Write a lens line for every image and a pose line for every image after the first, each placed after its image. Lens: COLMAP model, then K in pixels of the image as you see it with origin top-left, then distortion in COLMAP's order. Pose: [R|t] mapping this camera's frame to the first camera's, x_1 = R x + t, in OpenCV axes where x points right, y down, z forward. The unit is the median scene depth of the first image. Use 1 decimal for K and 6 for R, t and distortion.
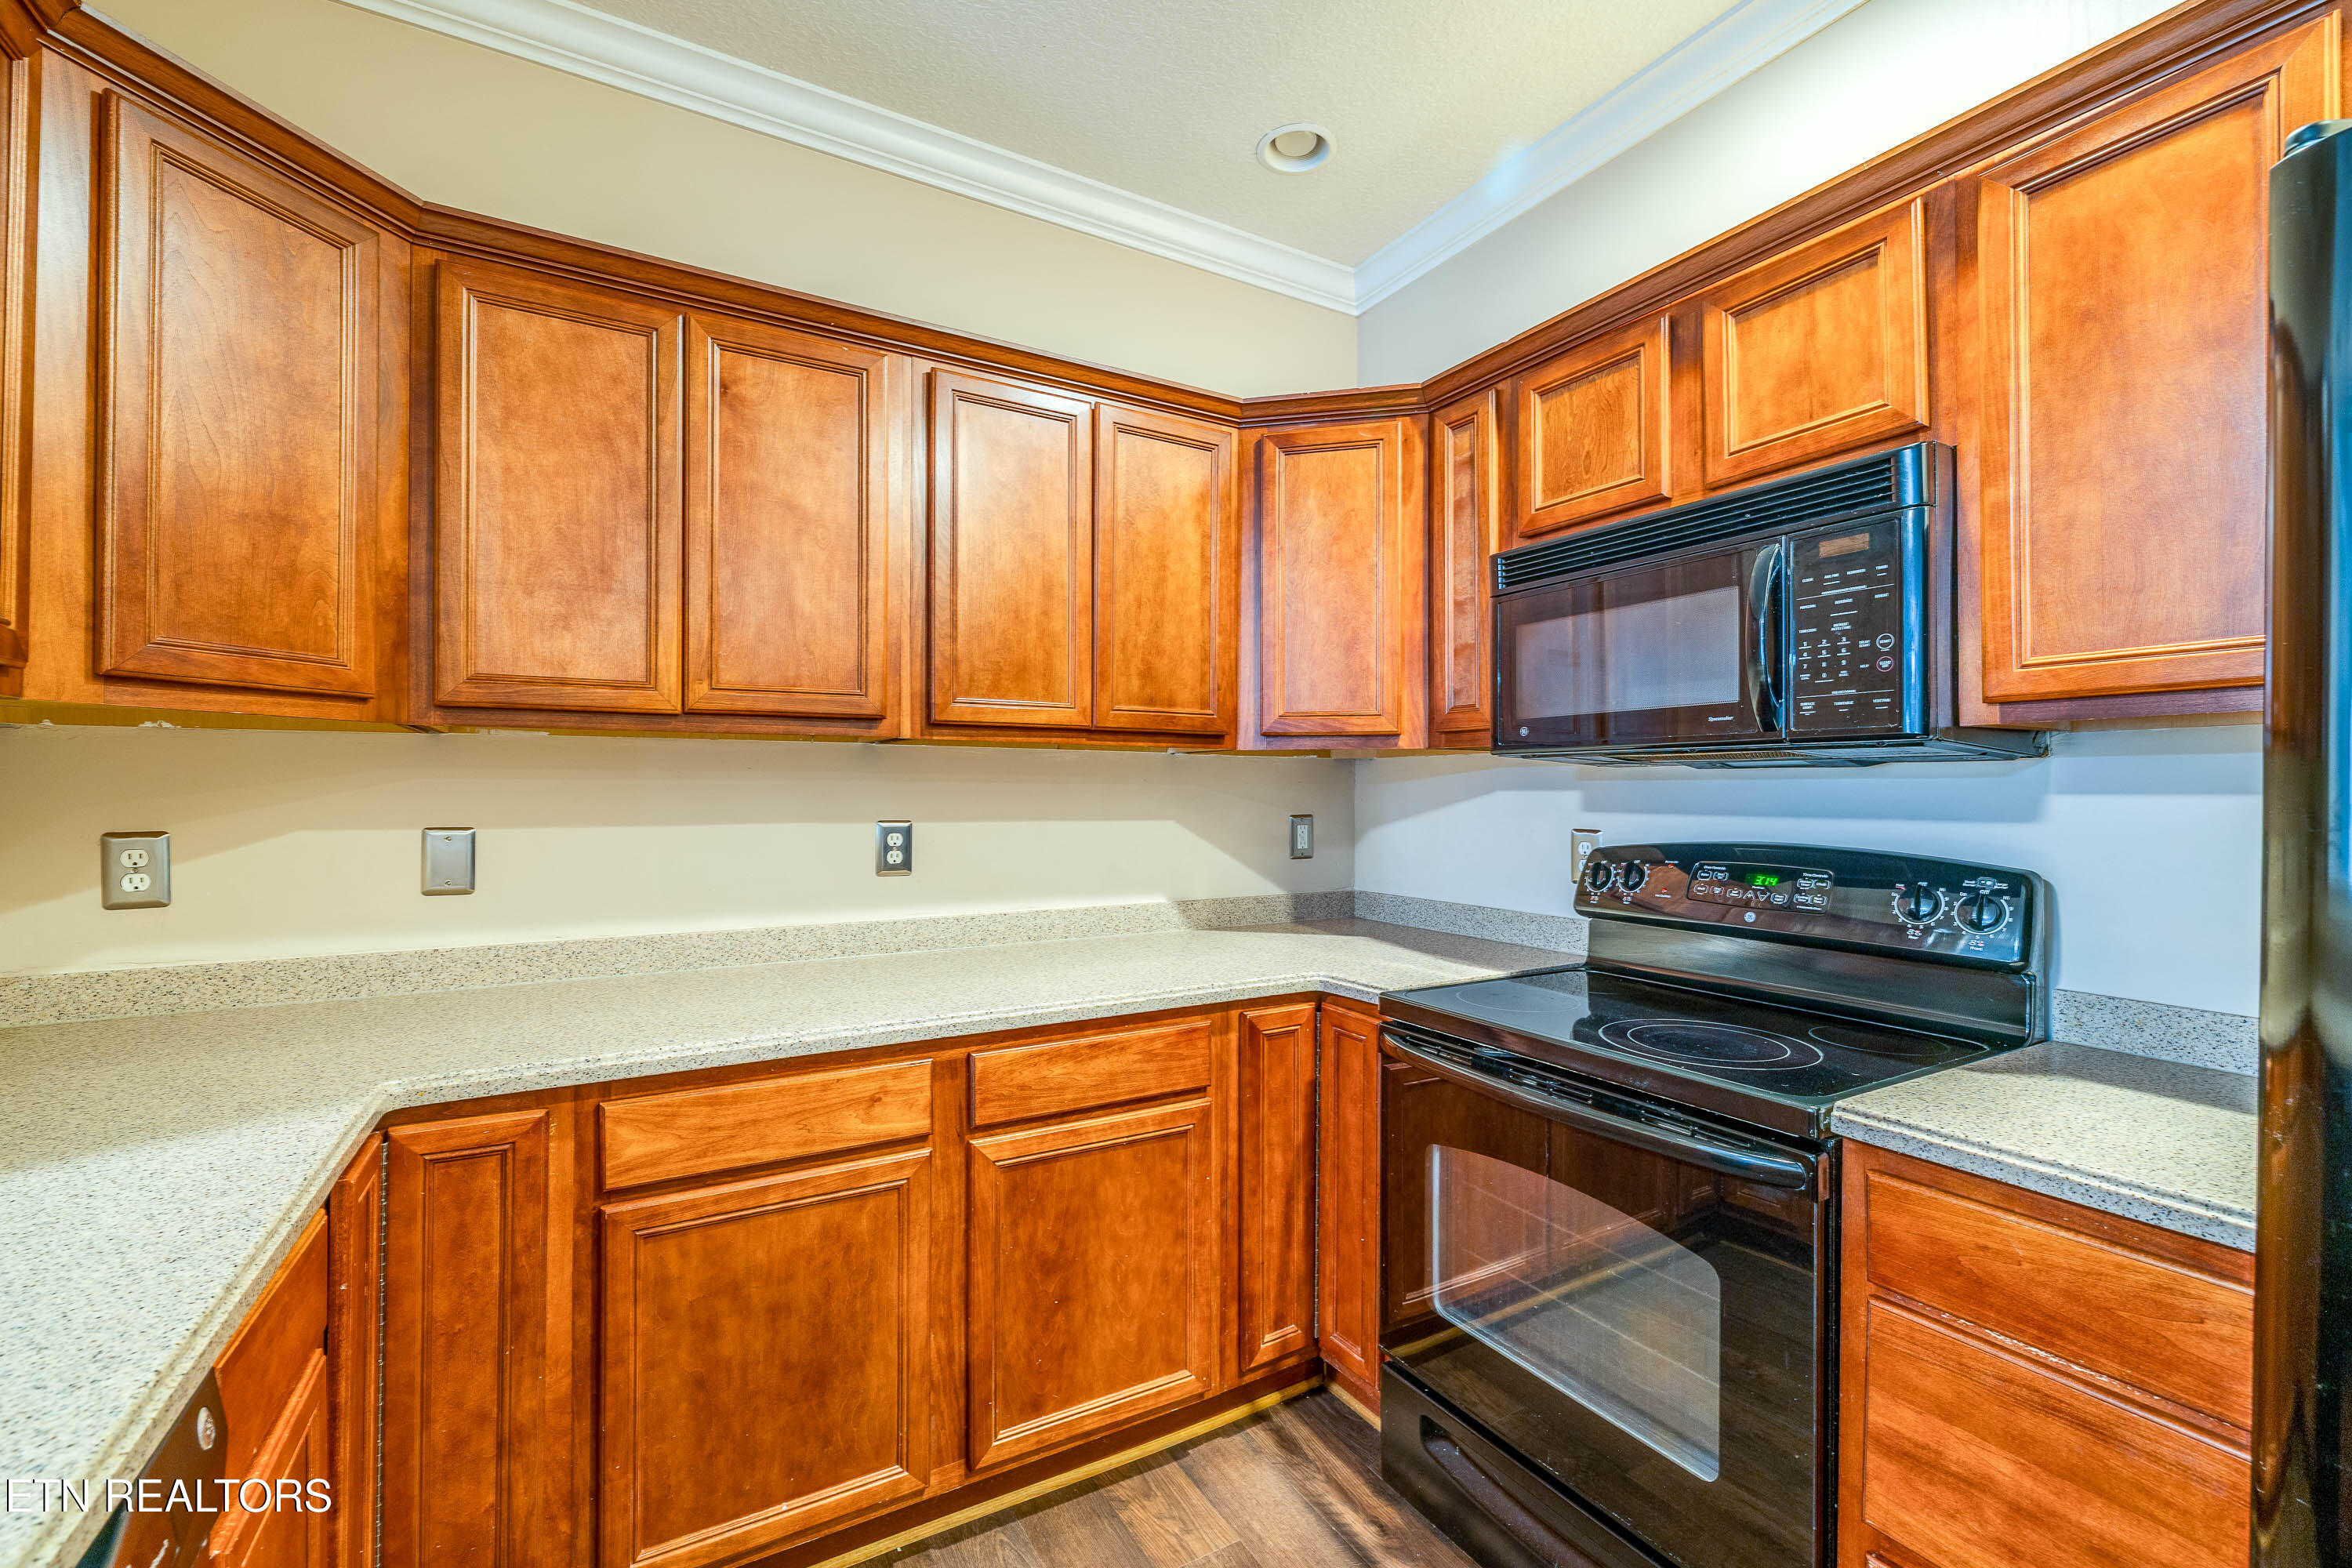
lens RADIAL K [[983.4, 0, 1174.0], [0, 983.4, 787.6], [0, 0, 1]] dist [-0.000260, 0.000333]
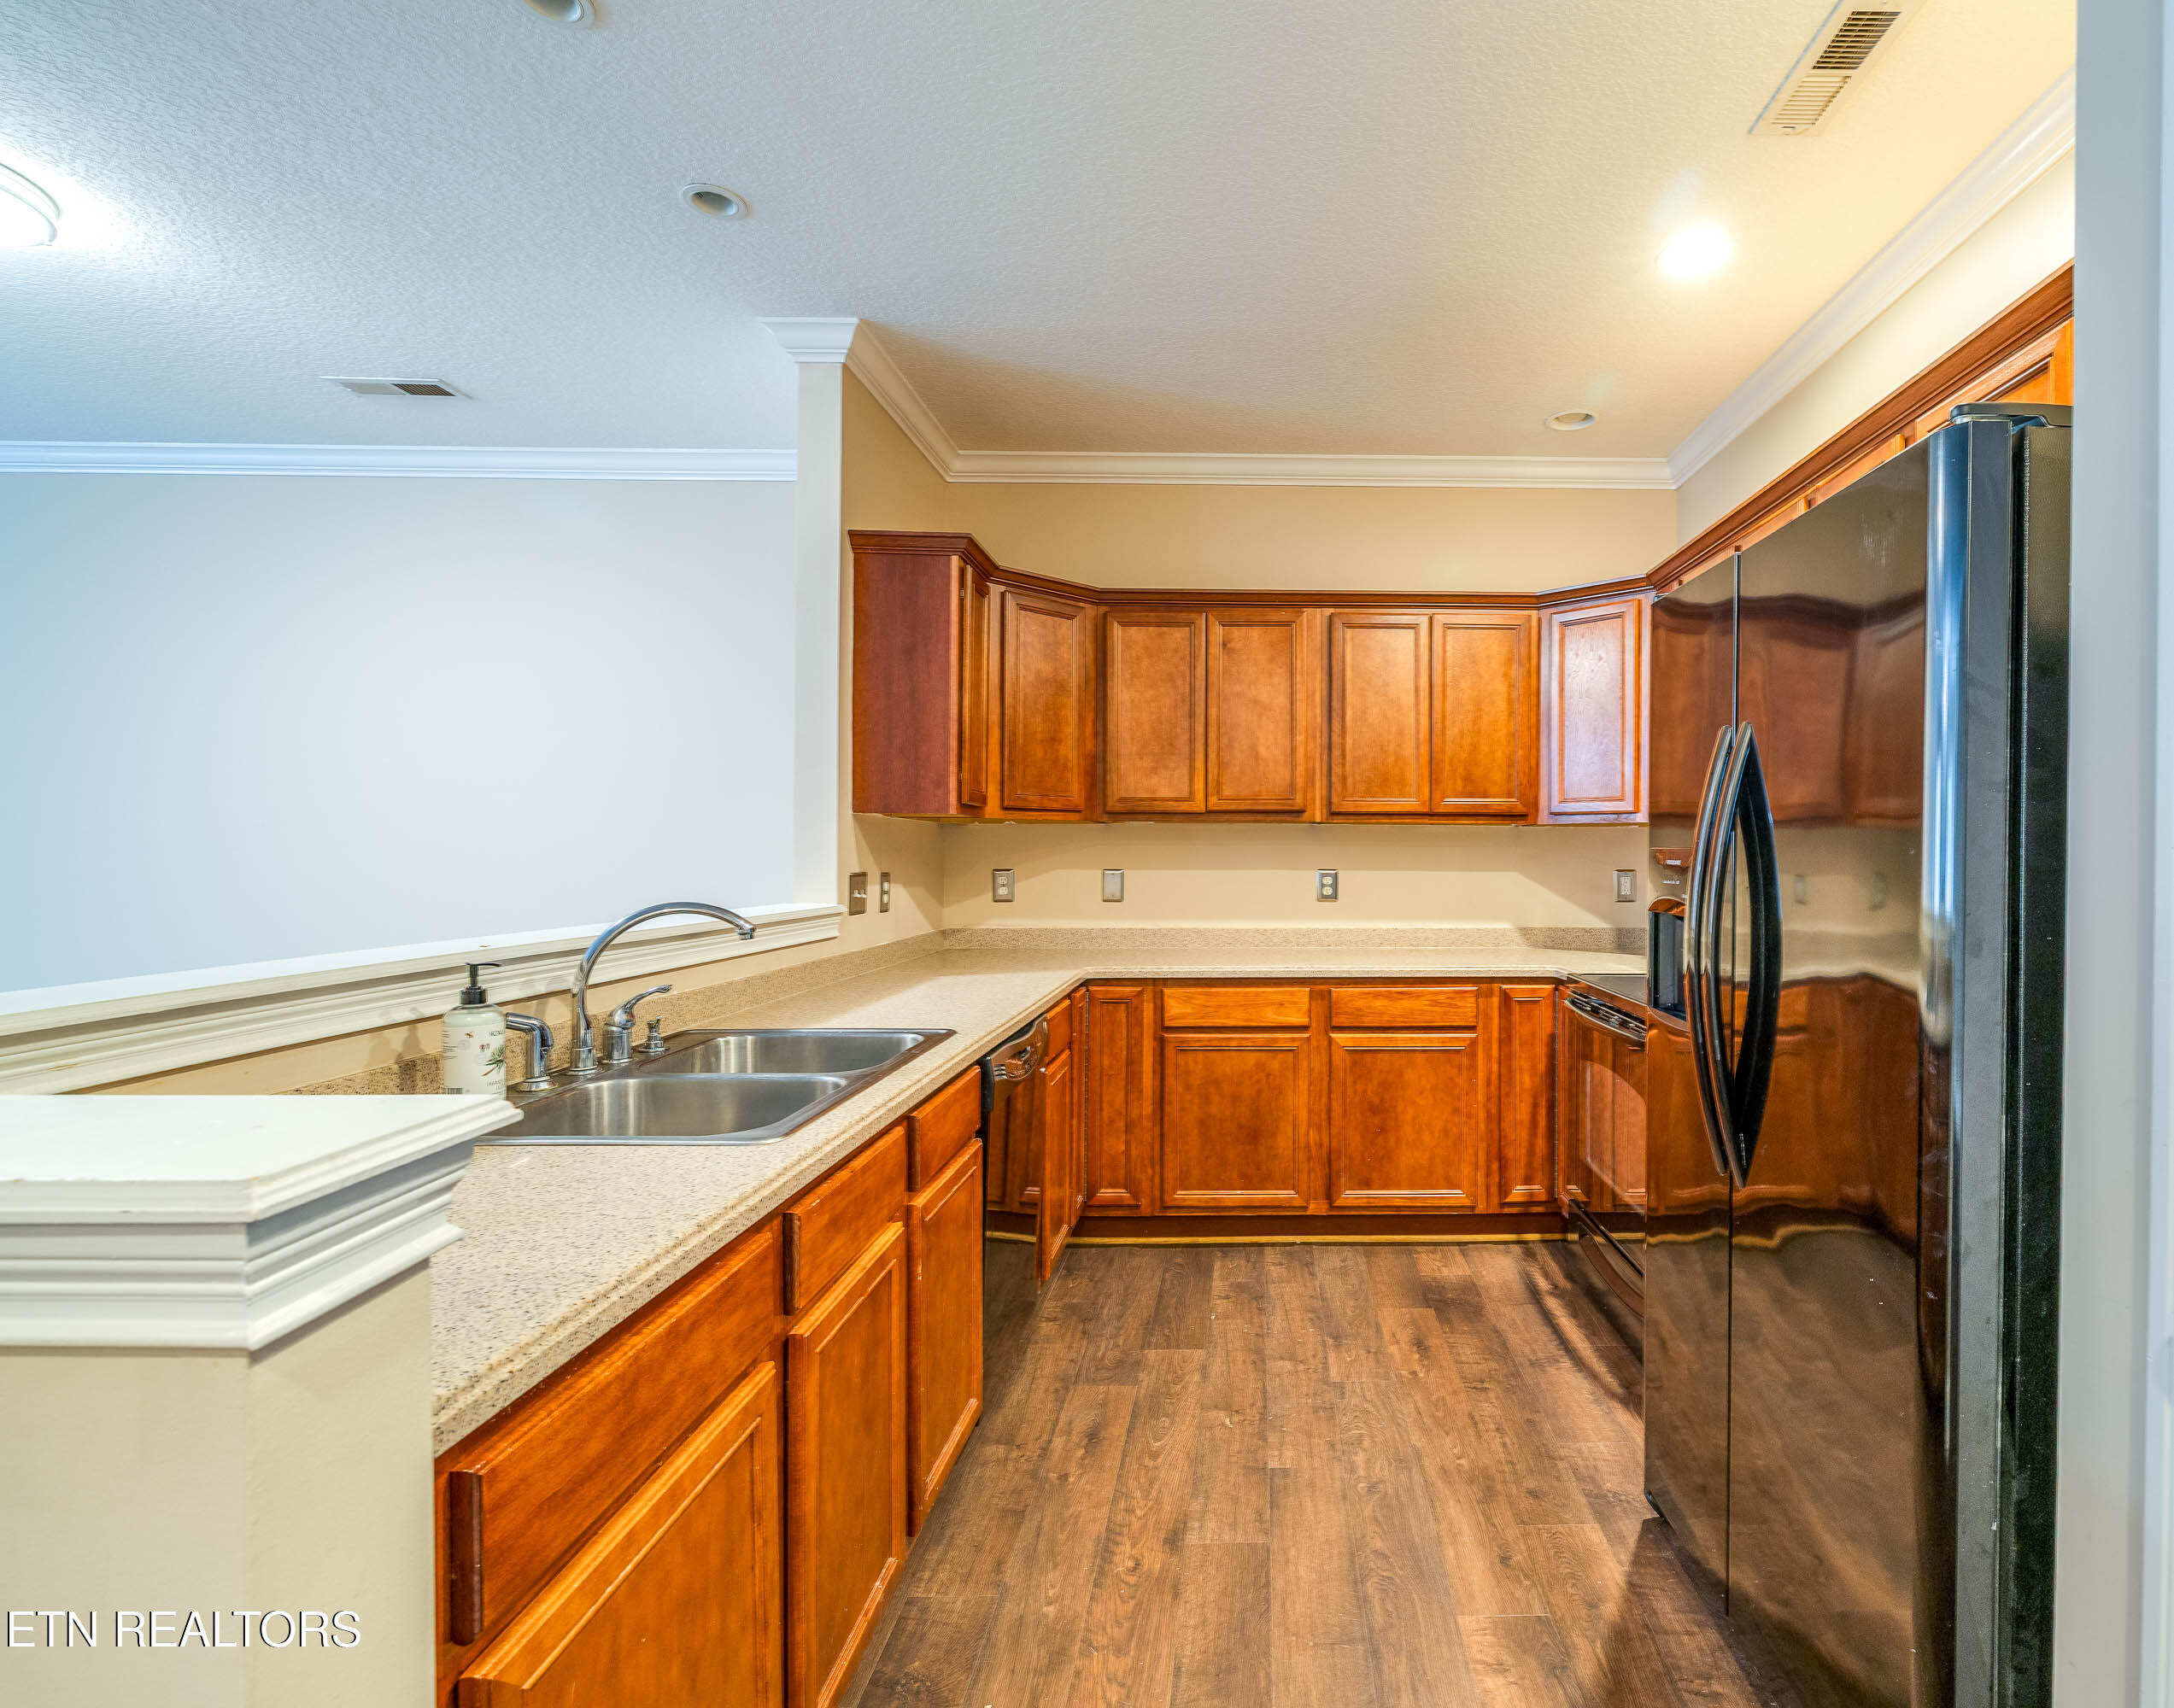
lens RADIAL K [[1050.5, 0, 1284.2], [0, 1050.5, 860.9], [0, 0, 1]] dist [0.000925, -0.000023]
pose [[0.880117, 0.002375, -0.474751, 0.650601], [0.000841, 0.999978, 0.006563, 0.009128], [0.474756, -0.006176, 0.880096, -0.798410]]
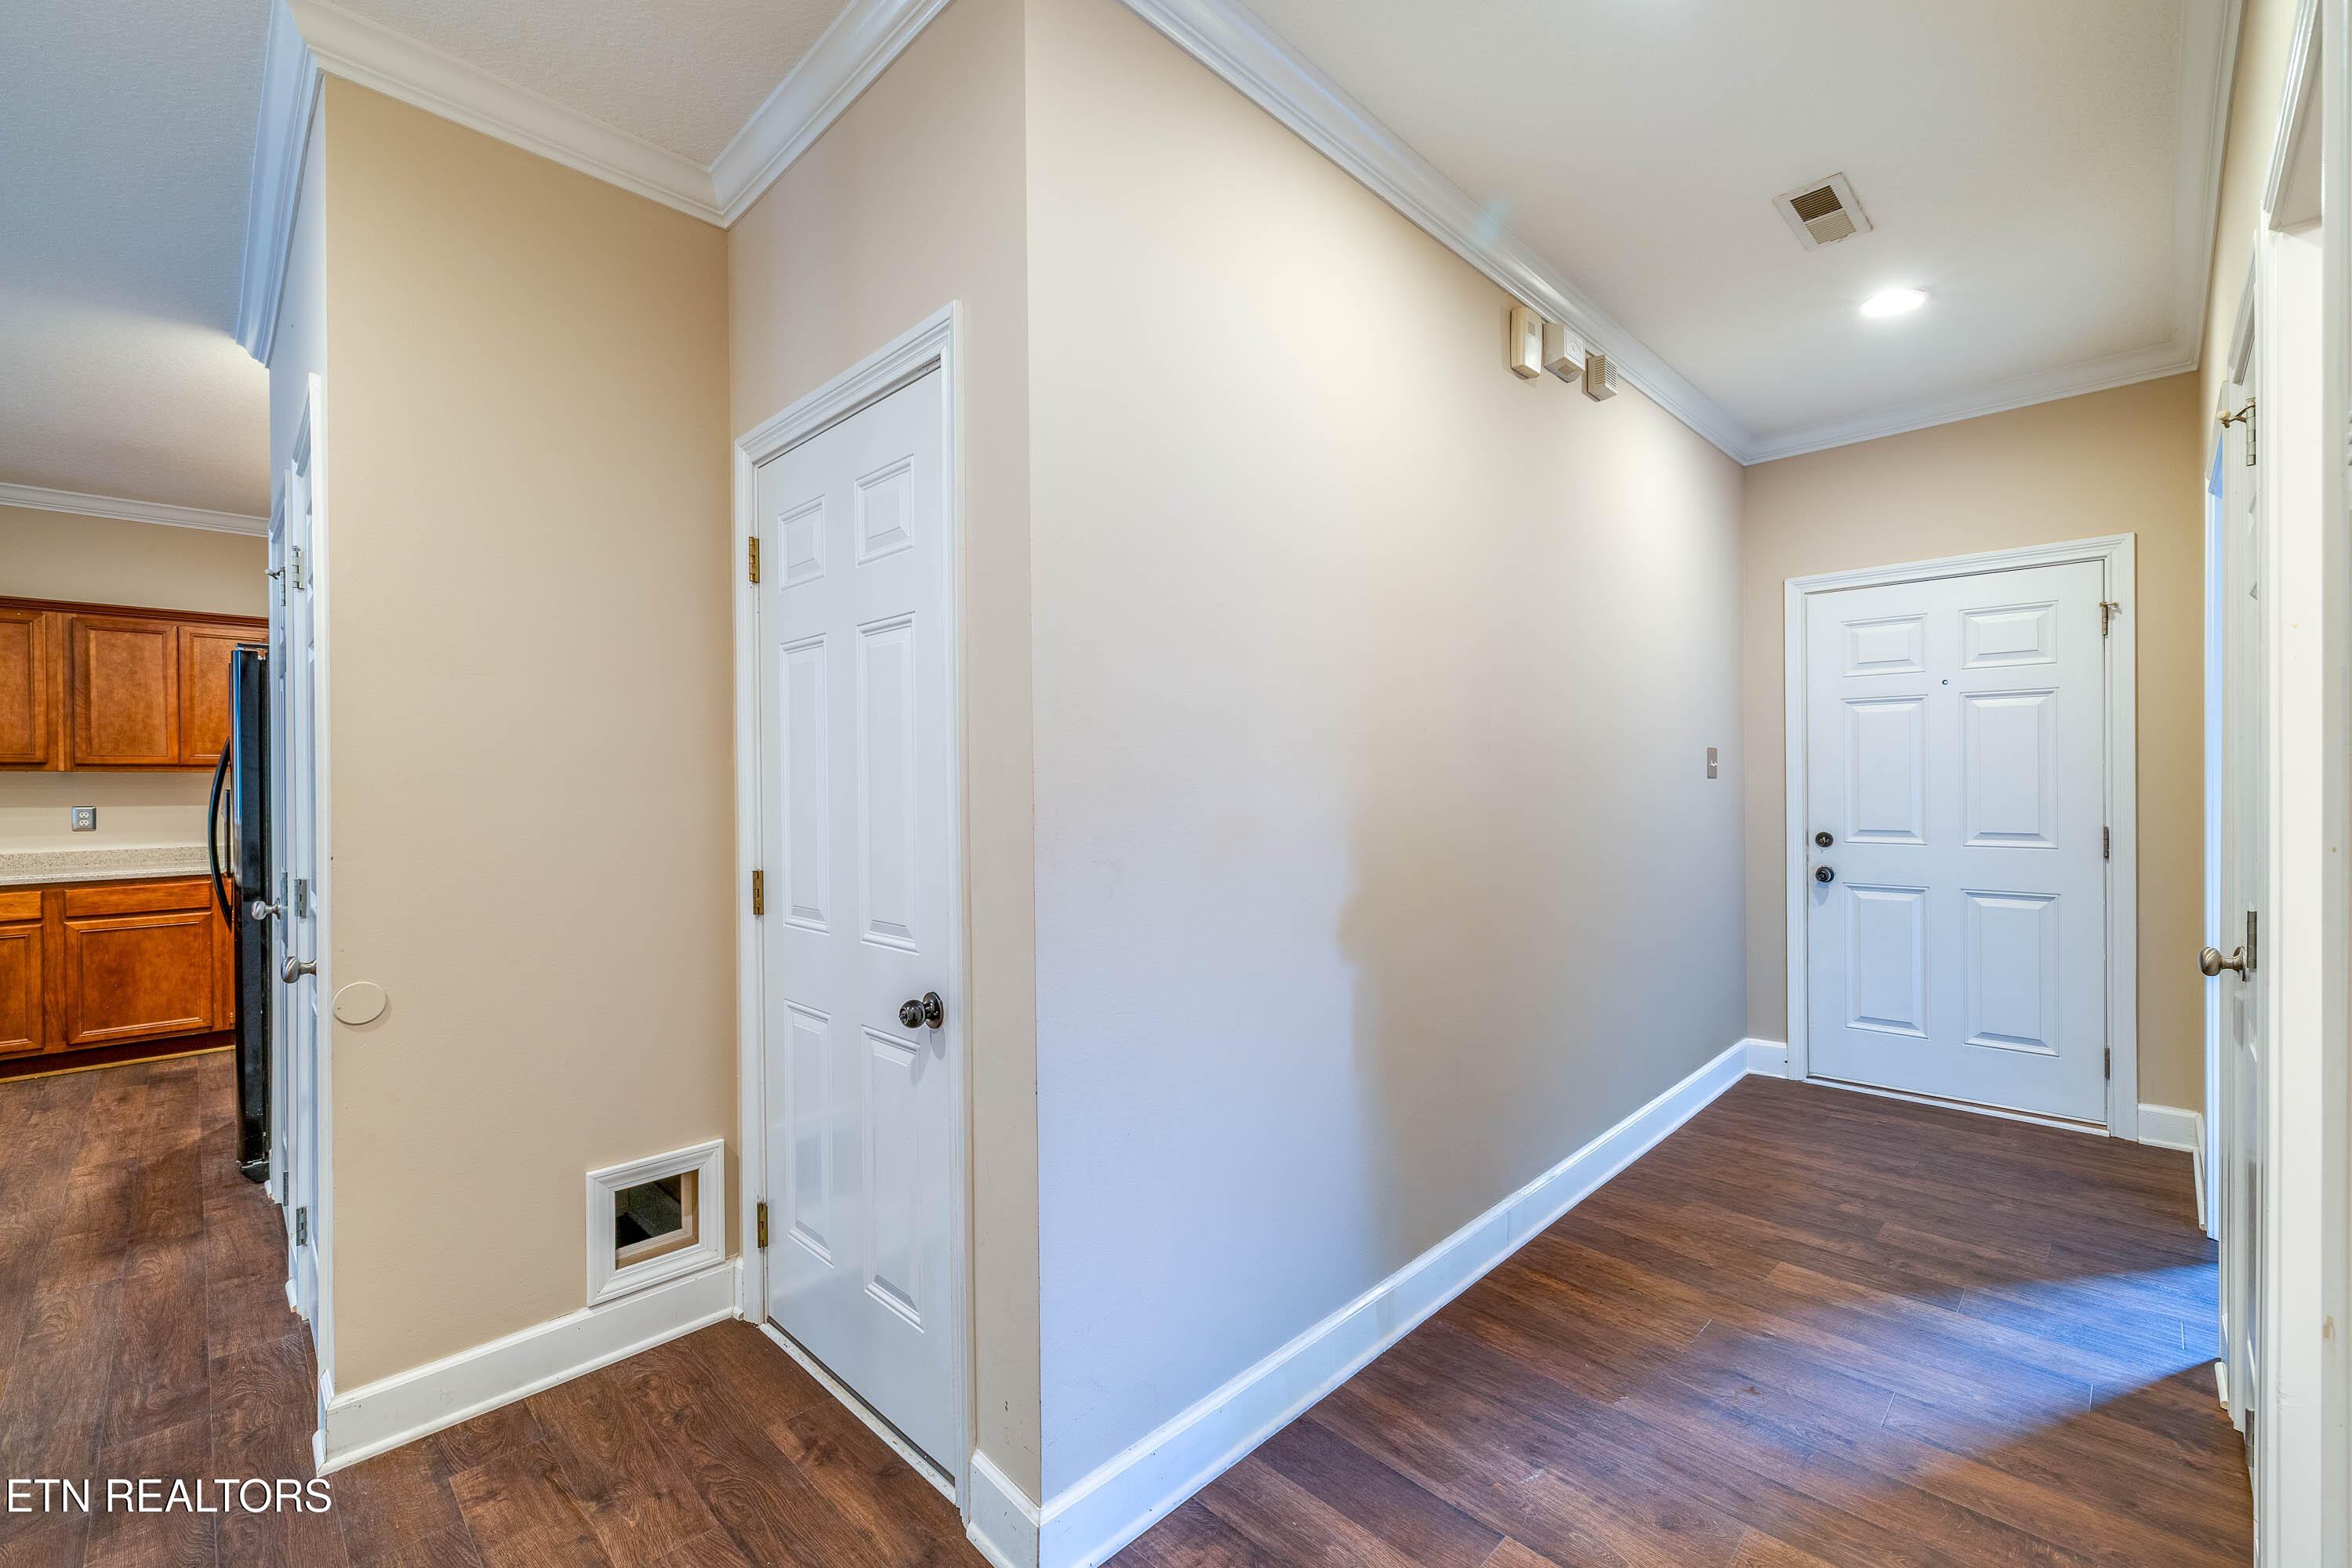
lens RADIAL K [[983.4, 0, 1174.0], [0, 983.4, 787.6], [0, 0, 1]] dist [-0.000260, 0.000333]
pose [[0.965498, -0.015960, 0.259920, 1.937778], [0.014893, 0.999871, 0.006075, 0.017966], [-0.259983, -0.001994, 0.965611, -2.281022]]
